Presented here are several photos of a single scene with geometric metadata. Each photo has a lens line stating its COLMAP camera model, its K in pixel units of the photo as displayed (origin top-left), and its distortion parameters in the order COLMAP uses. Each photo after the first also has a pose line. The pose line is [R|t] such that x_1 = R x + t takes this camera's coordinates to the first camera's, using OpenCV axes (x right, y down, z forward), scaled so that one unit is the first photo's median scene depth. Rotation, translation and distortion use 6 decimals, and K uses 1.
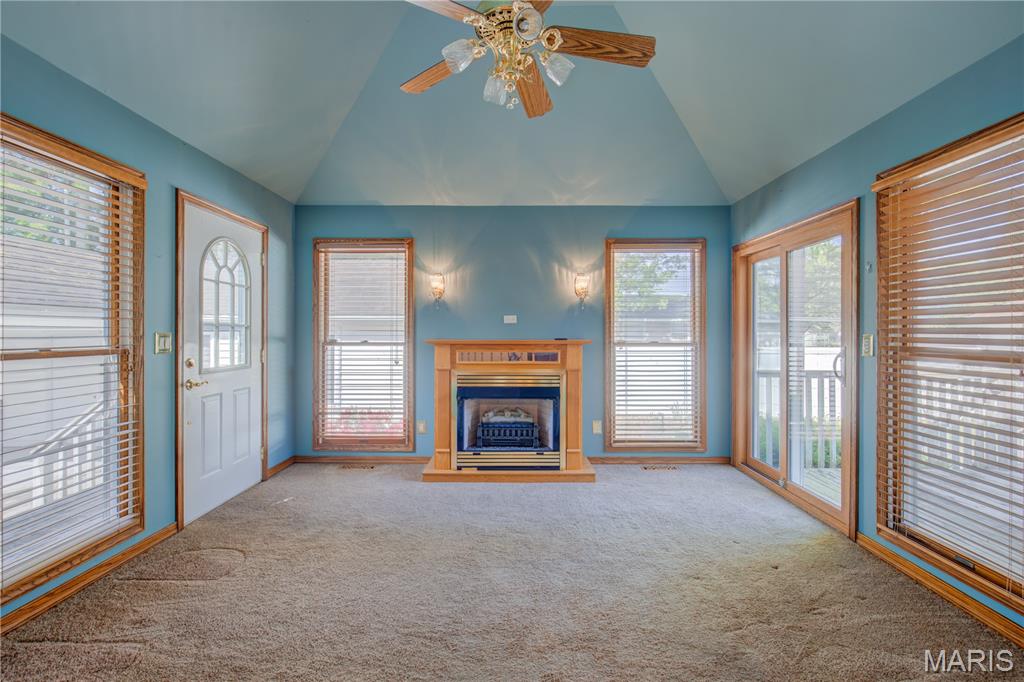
lens RADIAL K [[481.1, 0, 515.3], [0, 481.1, 332.0], [0, 0, 1]] dist [-0.005440, 0.000110]
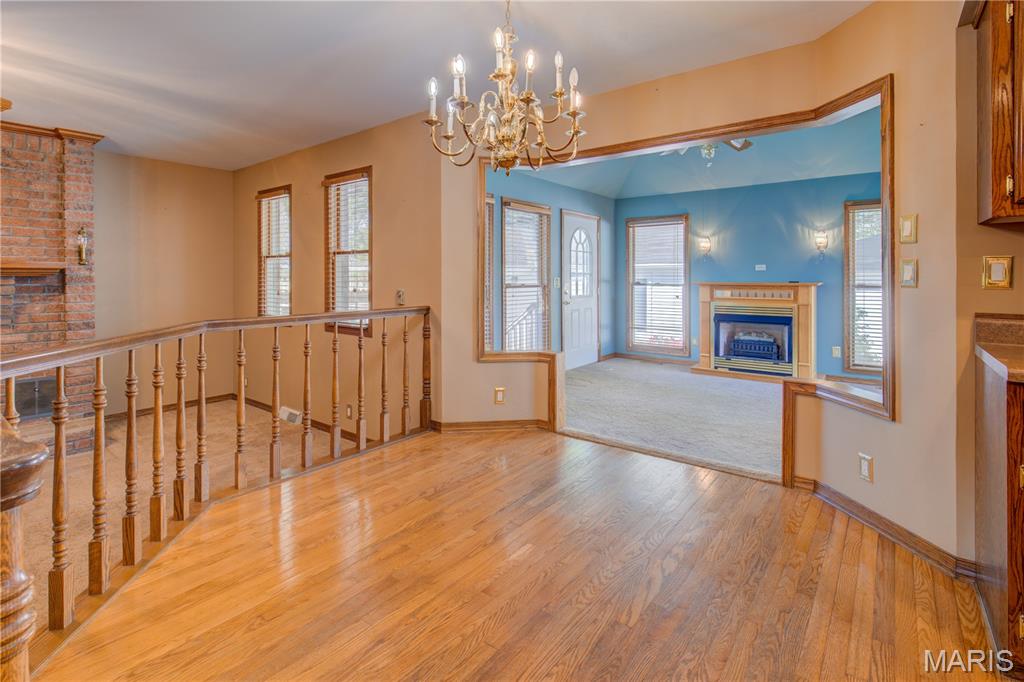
lens RADIAL K [[481.1, 0, 513.6], [0, 481.1, 278.1], [0, 0, 1]] dist [-0.005440, 0.000110]
pose [[0.793928, -0.001699, -0.608010, 0.274077], [0.004335, 0.999986, 0.002866, -0.003450], [0.607997, -0.004911, 0.793924, -0.536075]]
